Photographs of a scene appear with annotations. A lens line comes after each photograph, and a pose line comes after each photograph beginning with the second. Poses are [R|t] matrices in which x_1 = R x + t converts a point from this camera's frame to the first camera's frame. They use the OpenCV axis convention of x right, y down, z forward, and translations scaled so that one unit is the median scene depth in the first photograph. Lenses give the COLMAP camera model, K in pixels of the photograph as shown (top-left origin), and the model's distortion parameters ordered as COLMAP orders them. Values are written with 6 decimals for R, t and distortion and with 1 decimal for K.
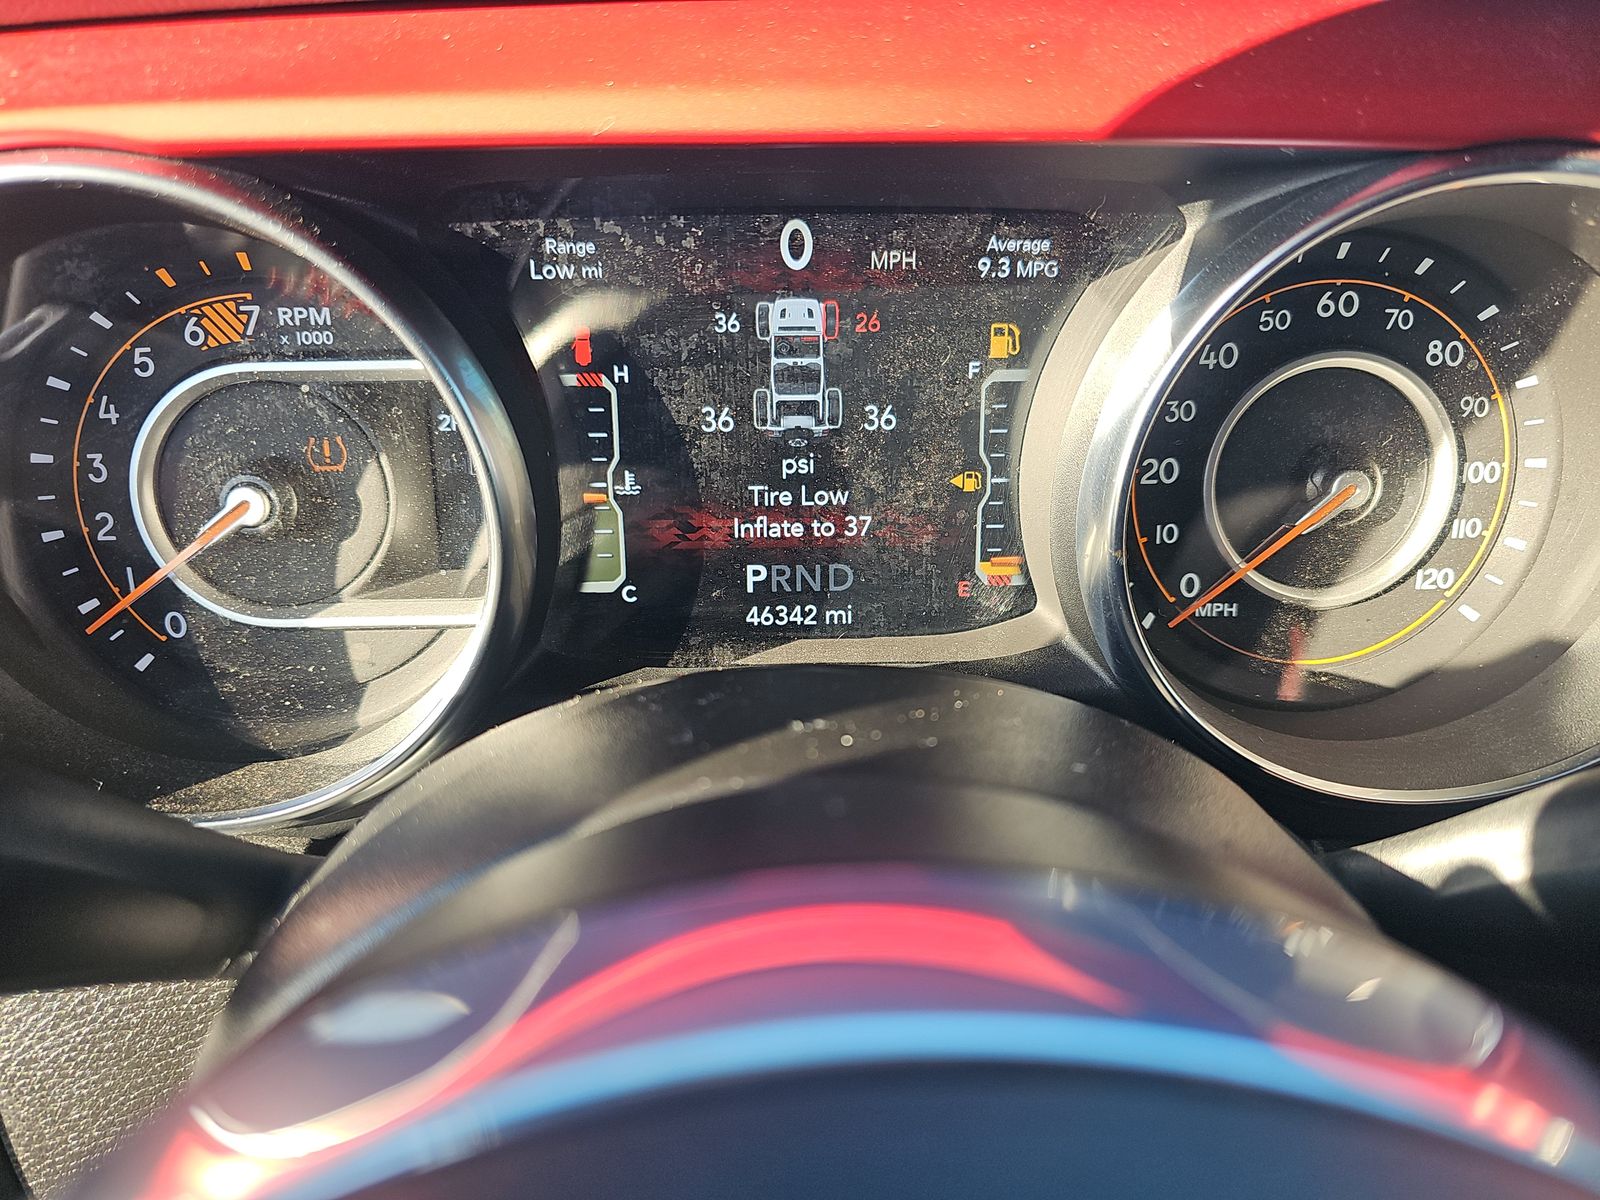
lens RADIAL K [[1062.9, 0, 803.9], [0, 1062.9, 602.2], [0, 0, 1]] dist [-0.020336, -0.000776]
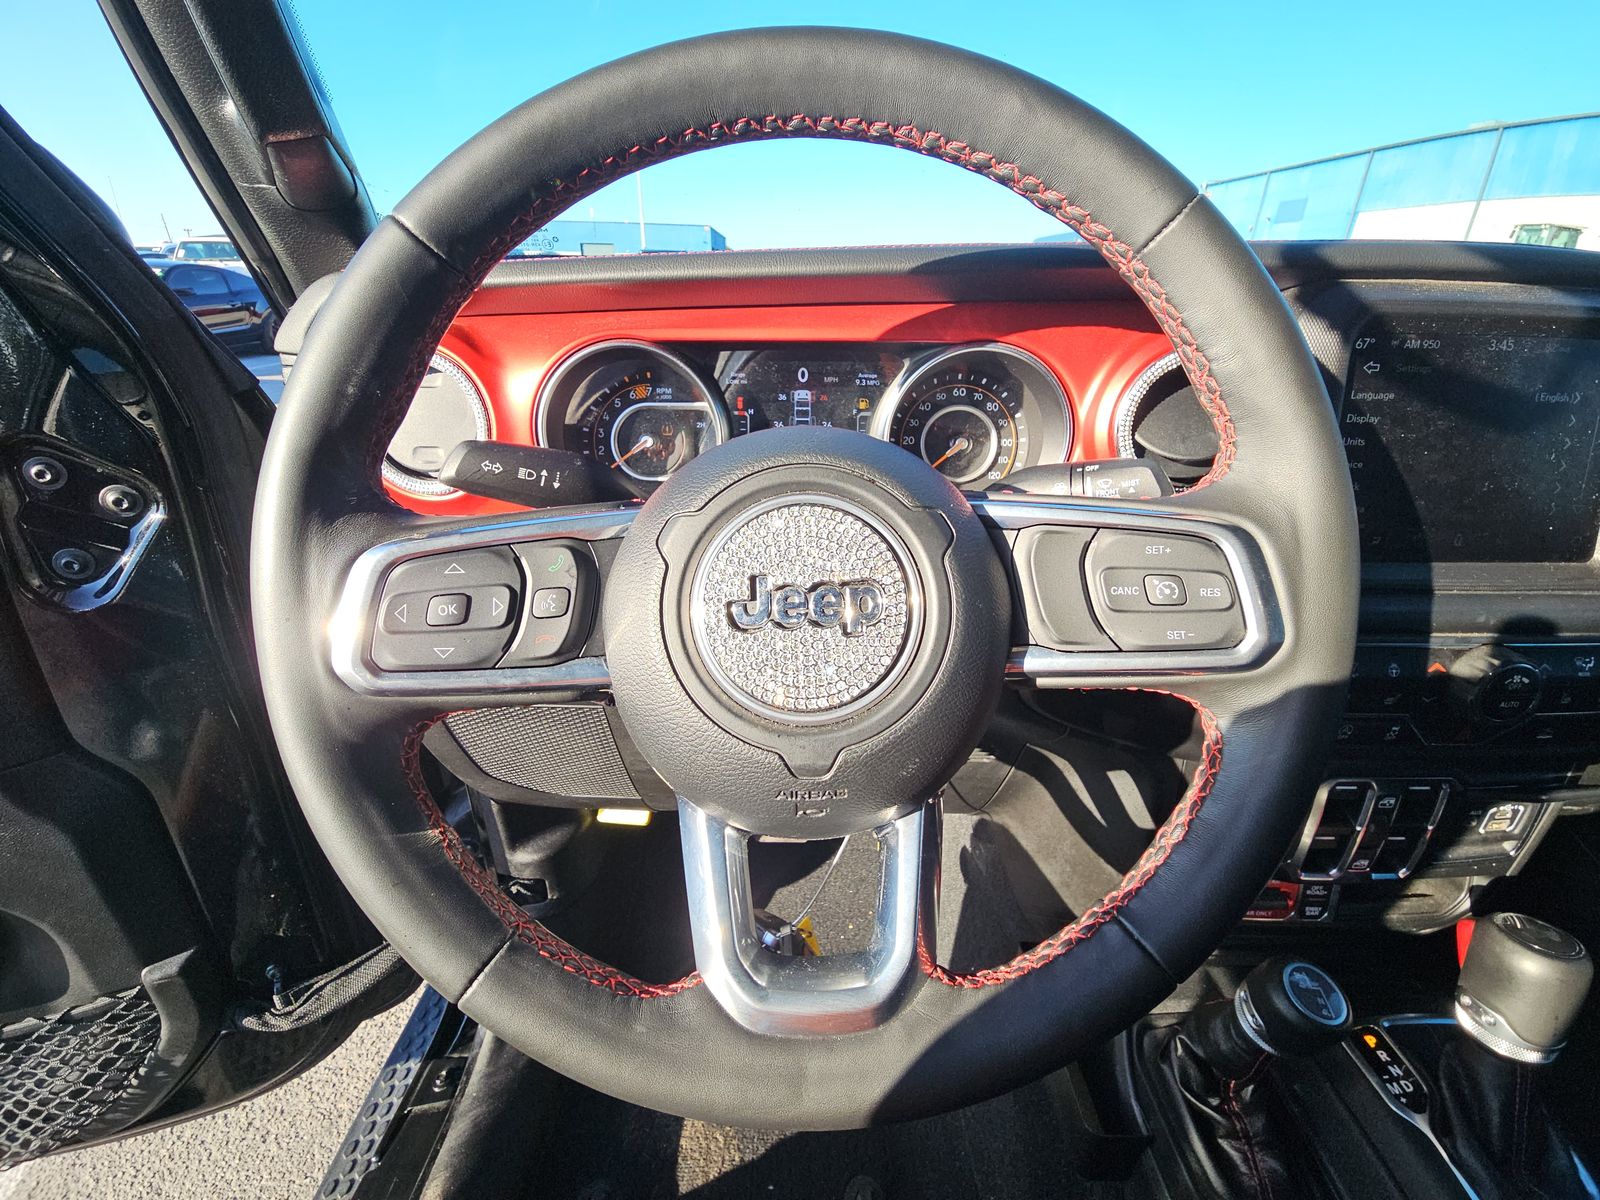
lens RADIAL K [[640.1, 0, 795.9], [0, 640.1, 593.2], [0, 0, 1]] dist [-0.000518, -0.000135]
pose [[0.999248, 0.021608, -0.032201, 0.053245], [-0.024366, 0.995834, -0.087866, 0.564237], [0.030168, 0.088585, 0.995612, -1.031348]]
